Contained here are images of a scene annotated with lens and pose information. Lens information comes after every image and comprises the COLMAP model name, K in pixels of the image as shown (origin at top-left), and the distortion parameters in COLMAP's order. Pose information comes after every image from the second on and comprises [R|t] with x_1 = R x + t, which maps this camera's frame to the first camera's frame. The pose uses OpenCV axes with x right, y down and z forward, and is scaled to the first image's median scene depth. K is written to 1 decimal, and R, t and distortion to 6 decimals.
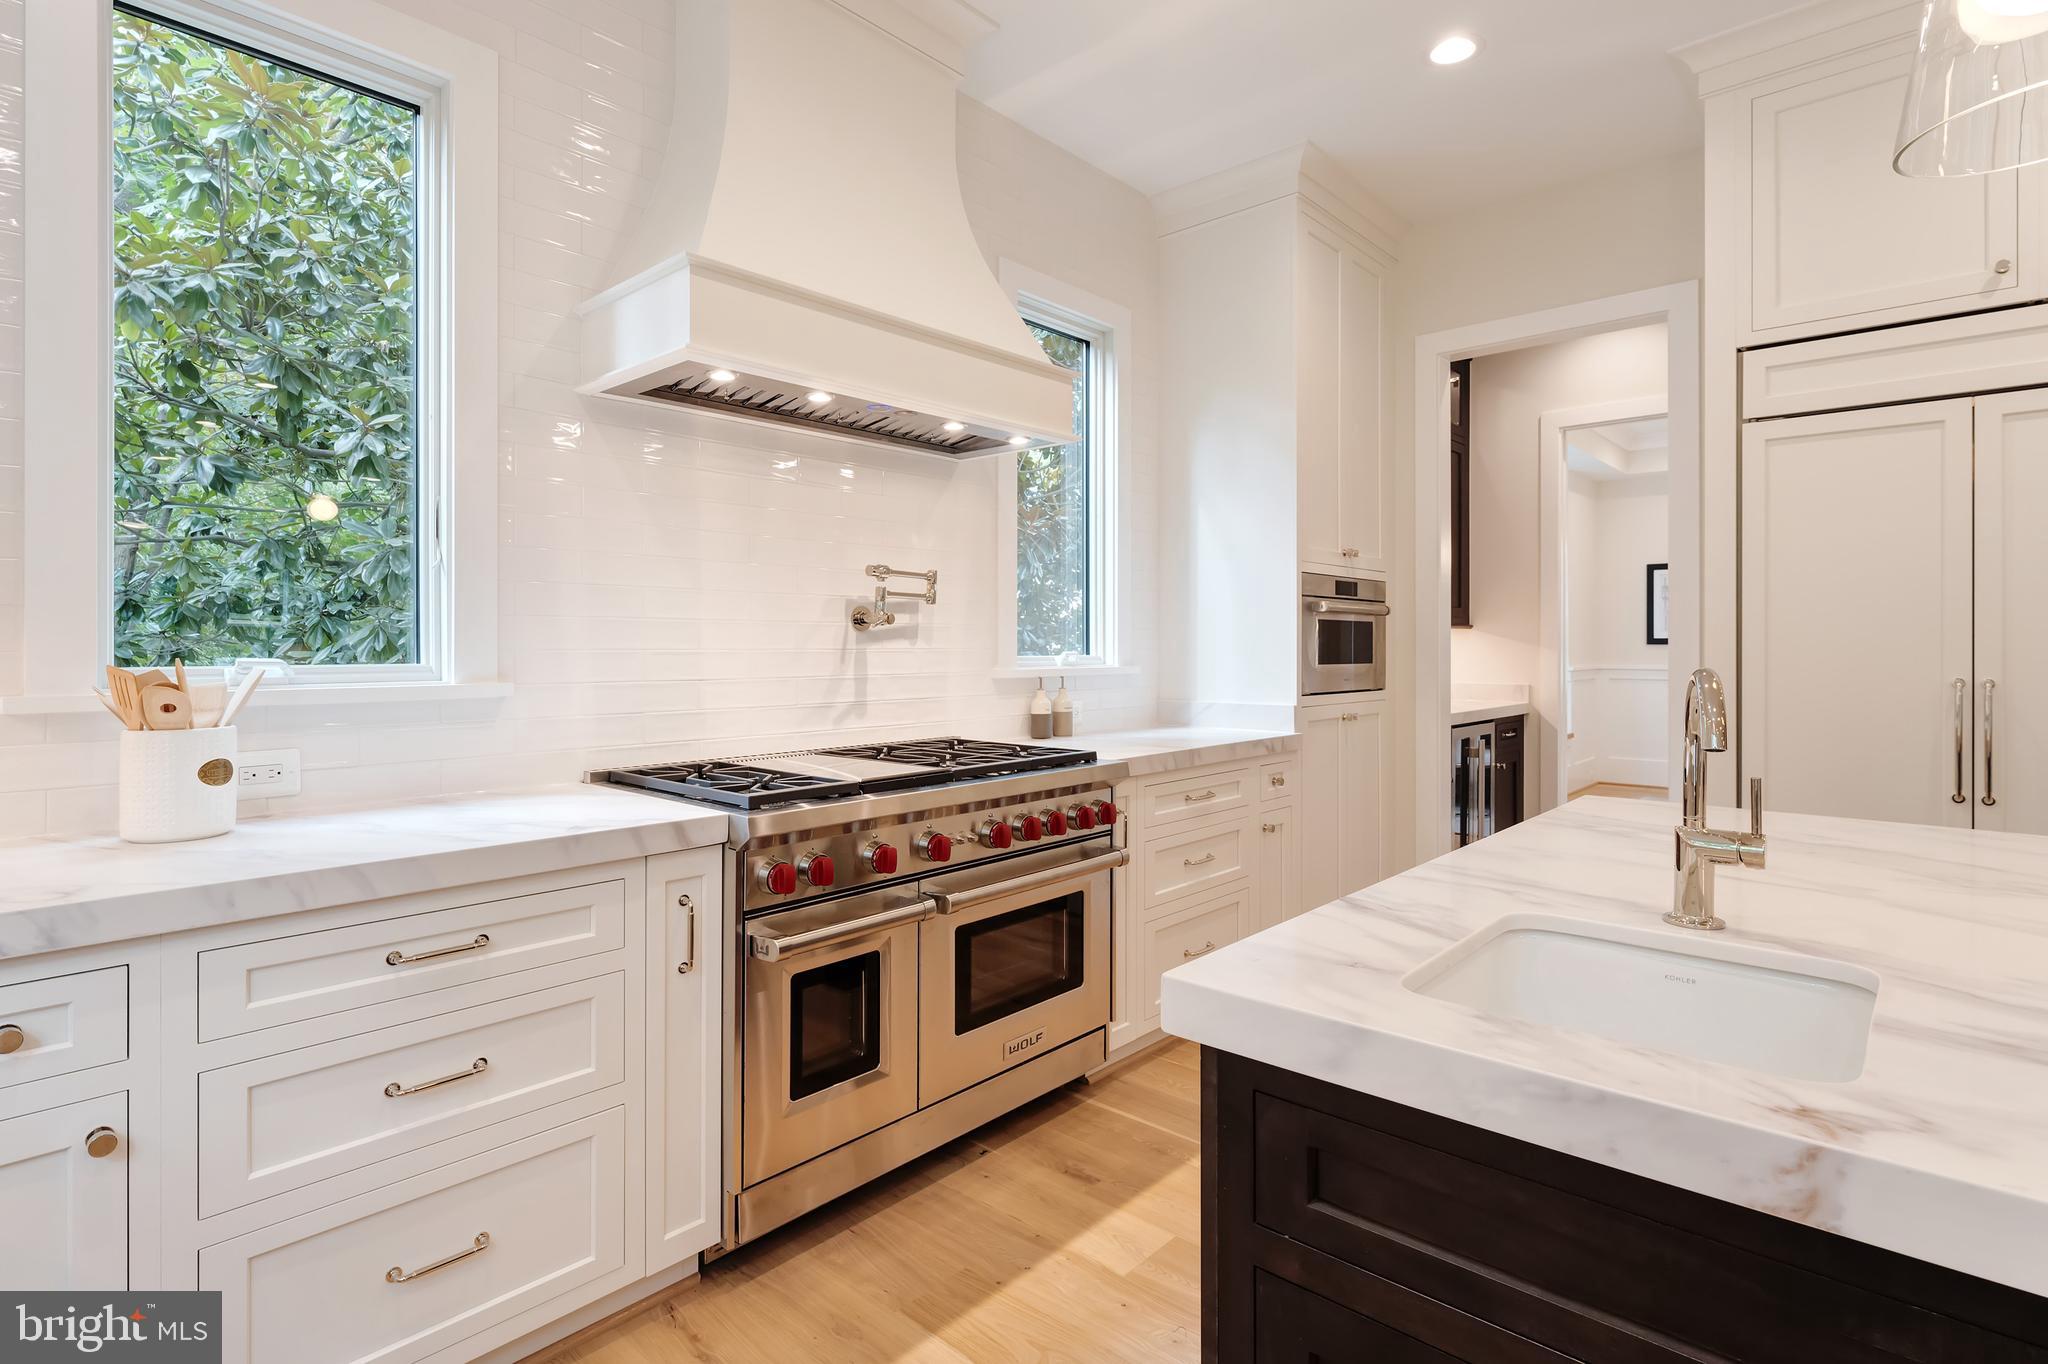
lens RADIAL K [[1008.7, 0, 1008.4], [0, 1008.7, 641.0], [0, 0, 1]] dist [-0.007826, -0.000137]
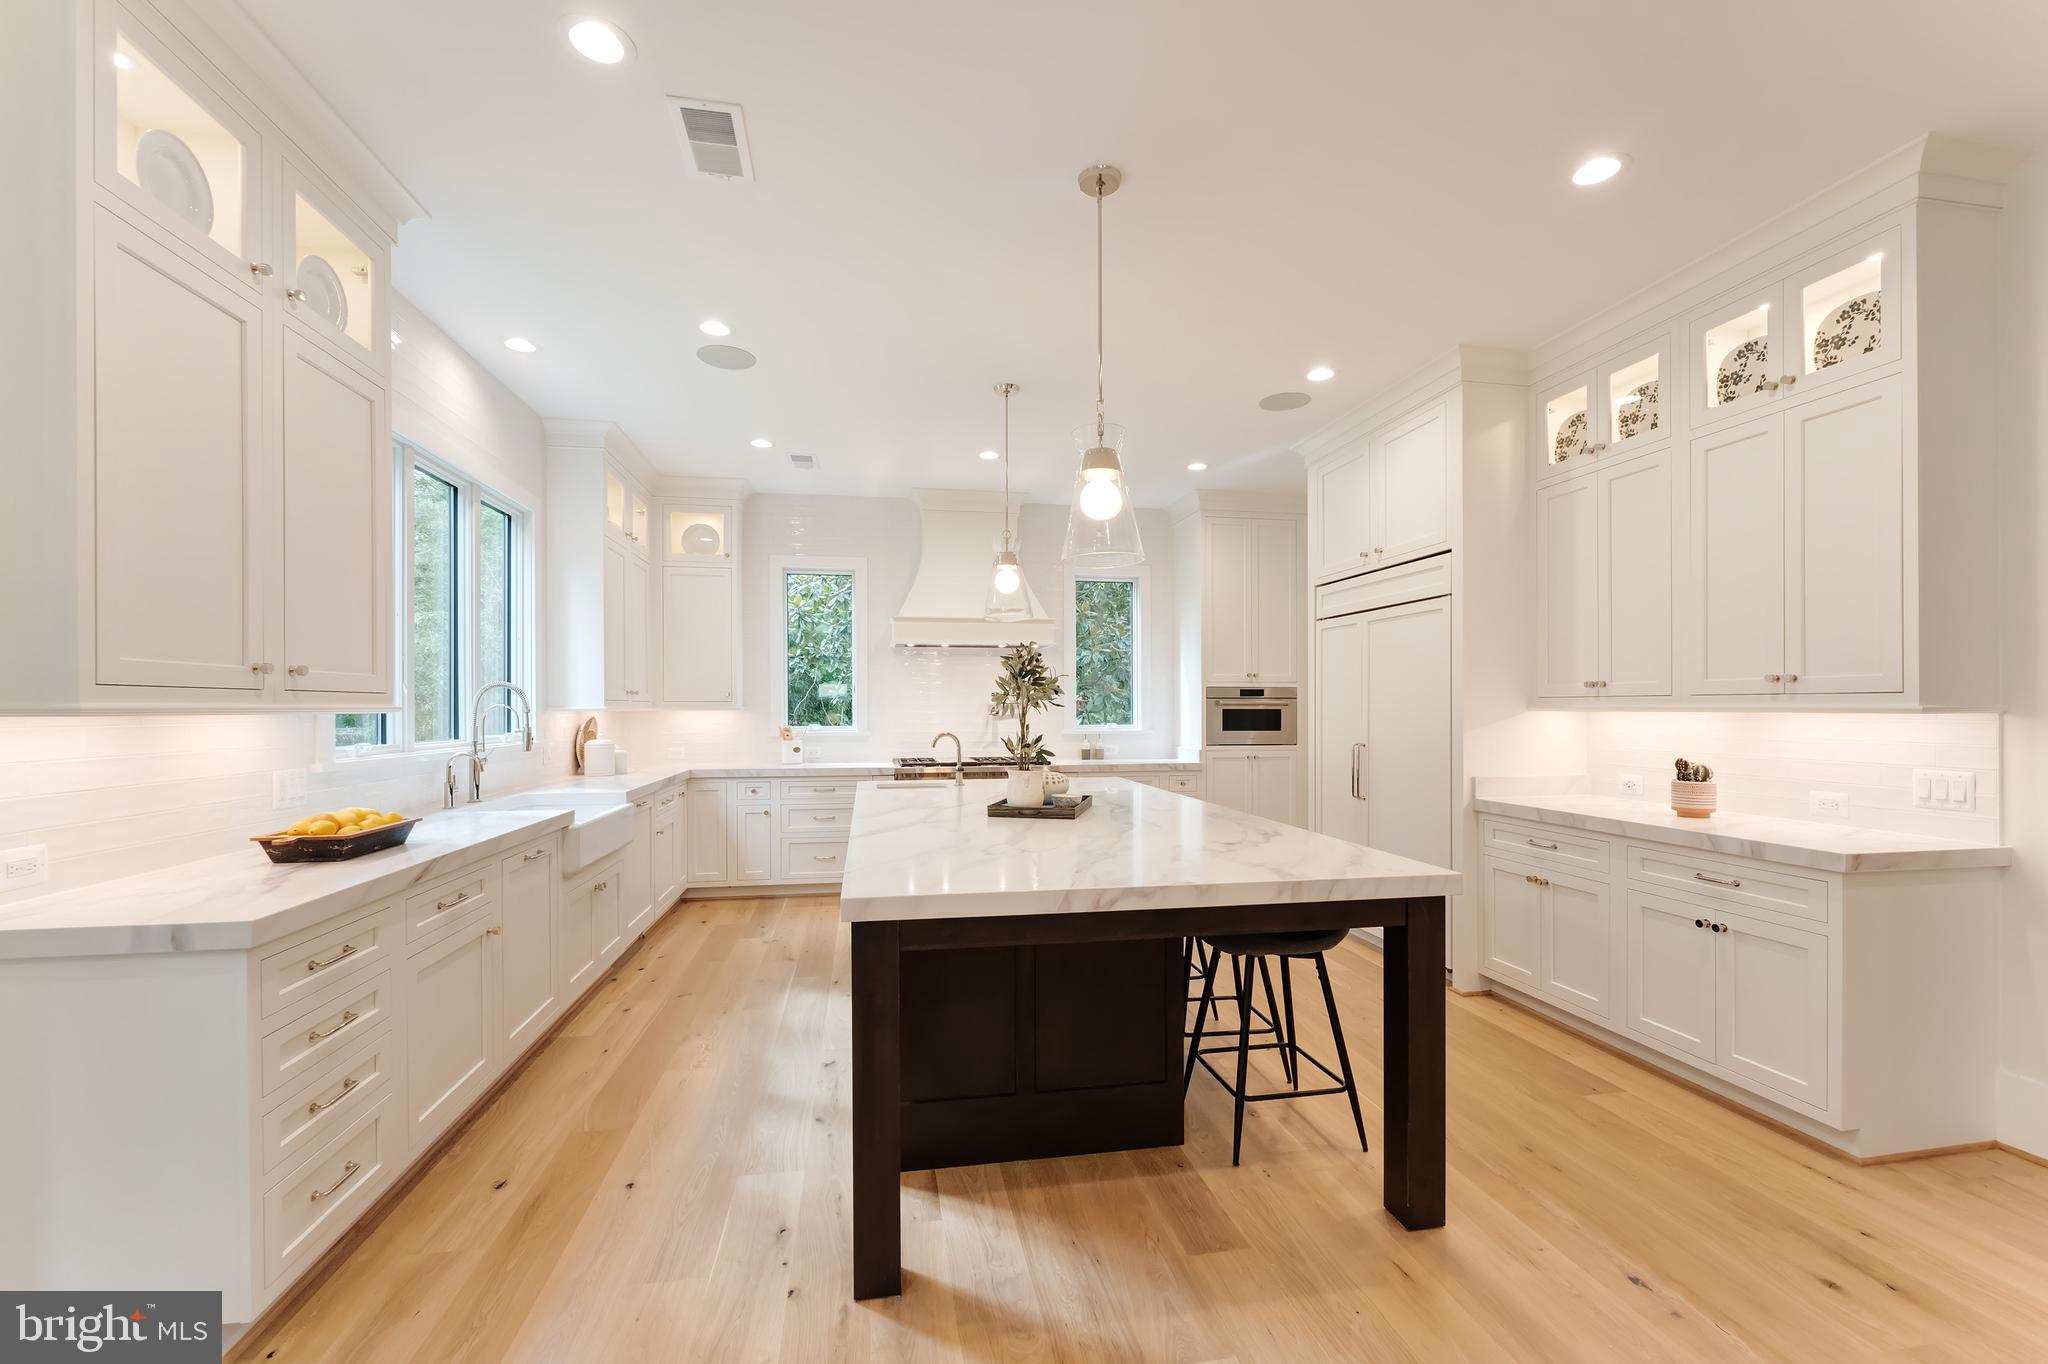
lens RADIAL K [[843.0, 0, 1022.5], [0, 843.0, 711.3], [0, 0, 1]] dist [-0.003233, -0.000366]
pose [[0.799191, 0.003113, -0.601069, 1.484865], [0.002371, 0.999962, 0.008332, -0.046198], [0.601072, -0.008084, 0.799154, -0.915113]]
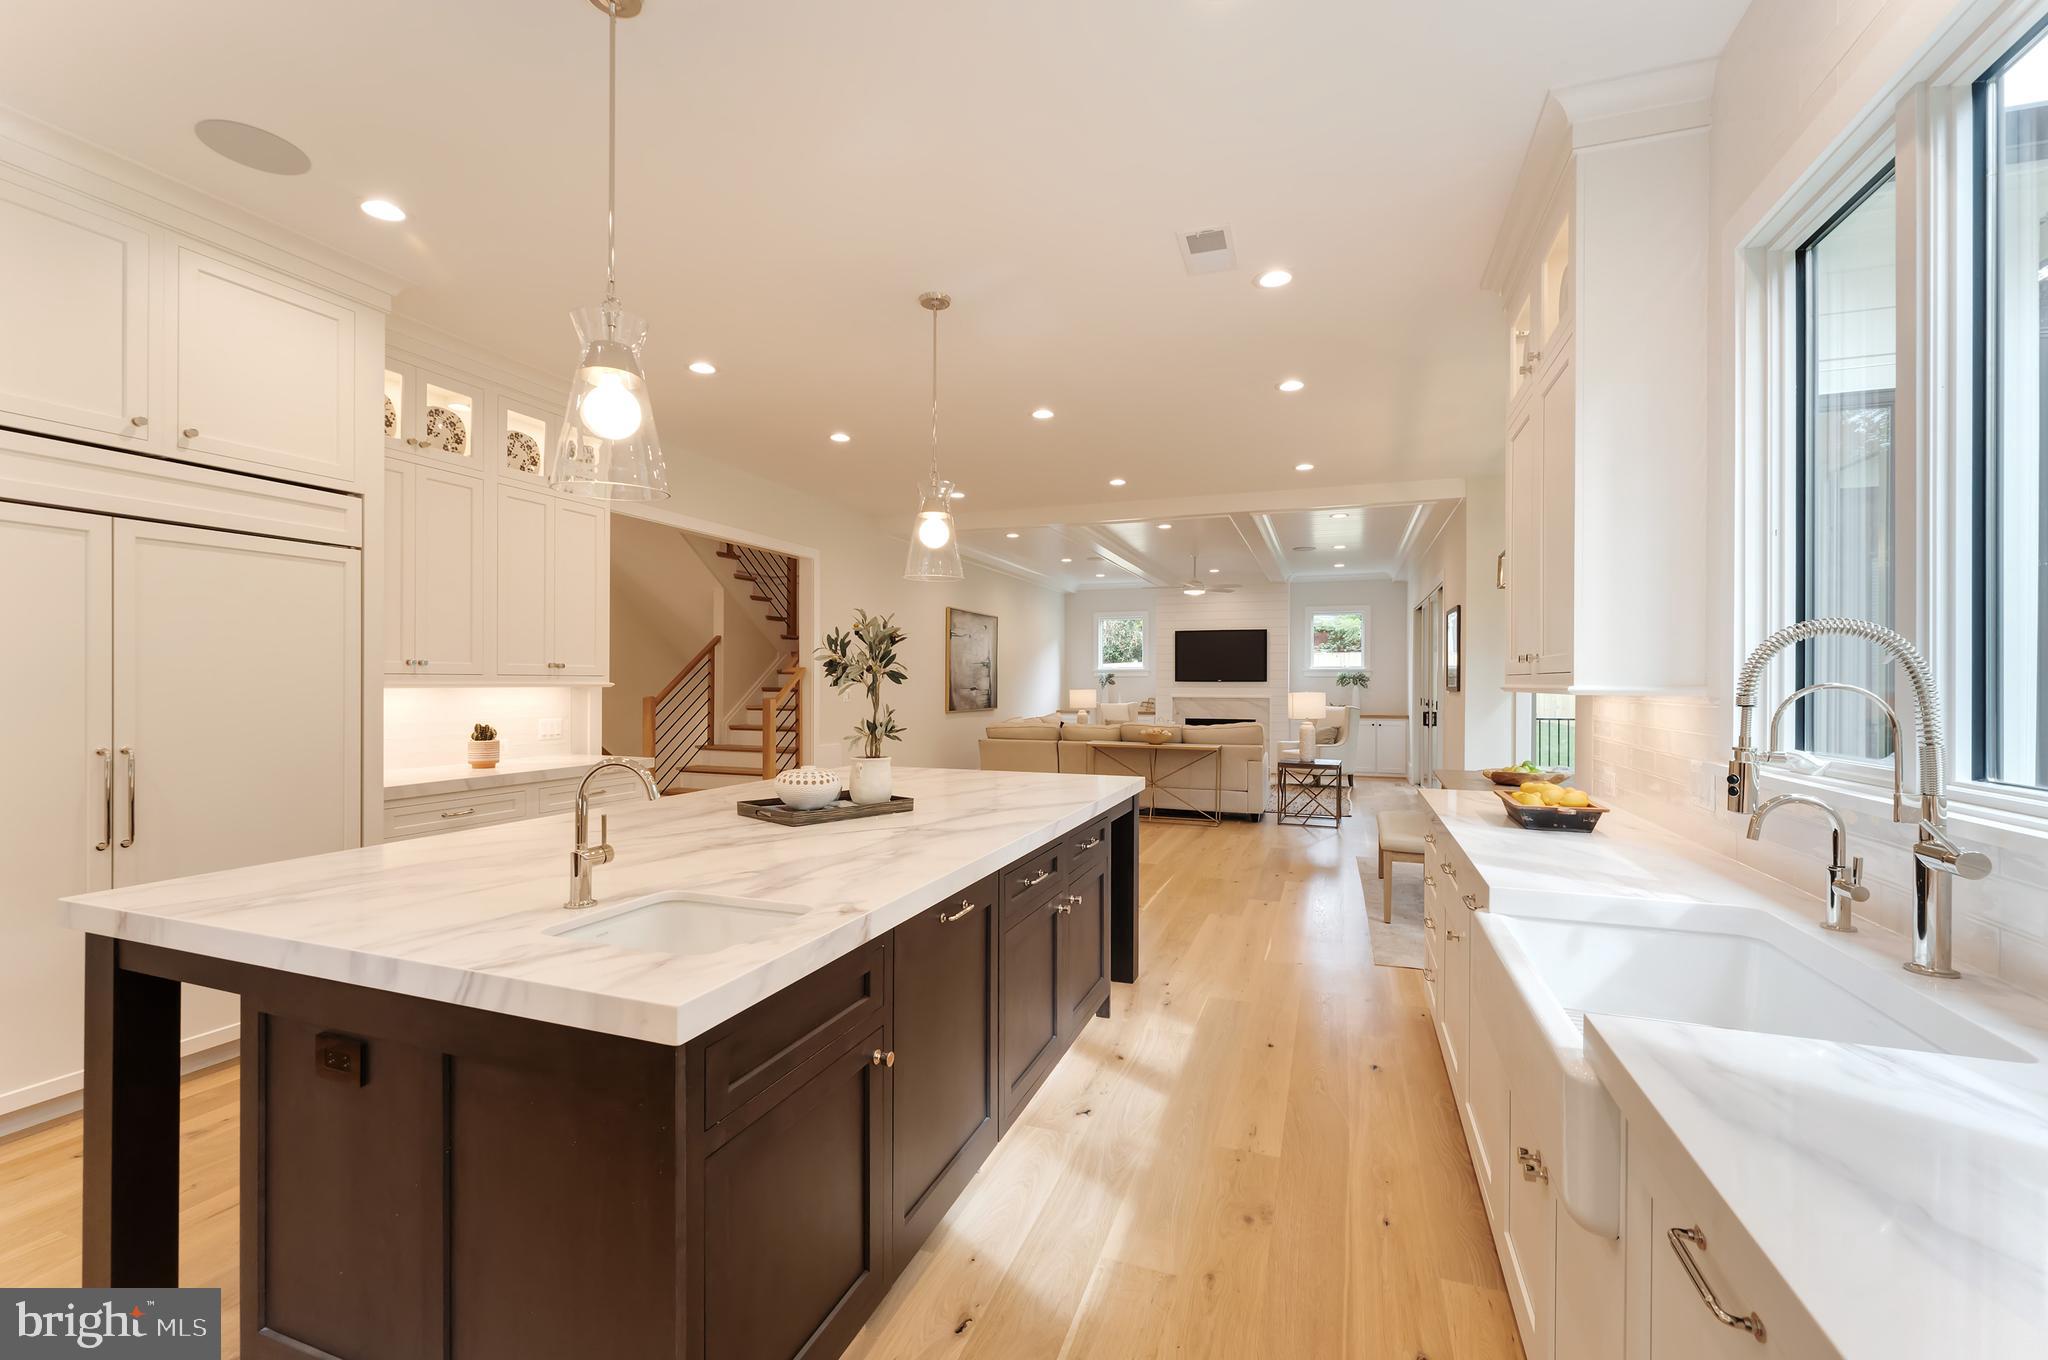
lens RADIAL K [[877.7, 0, 995.5], [0, 877.7, 681.9], [0, 0, 1]] dist [-0.001505, -0.000304]
pose [[-0.366801, -0.000092, 0.930299, -0.430585], [-0.007015, 0.999972, -0.002667, -0.045648], [-0.930273, -0.007505, -0.366791, 0.389938]]
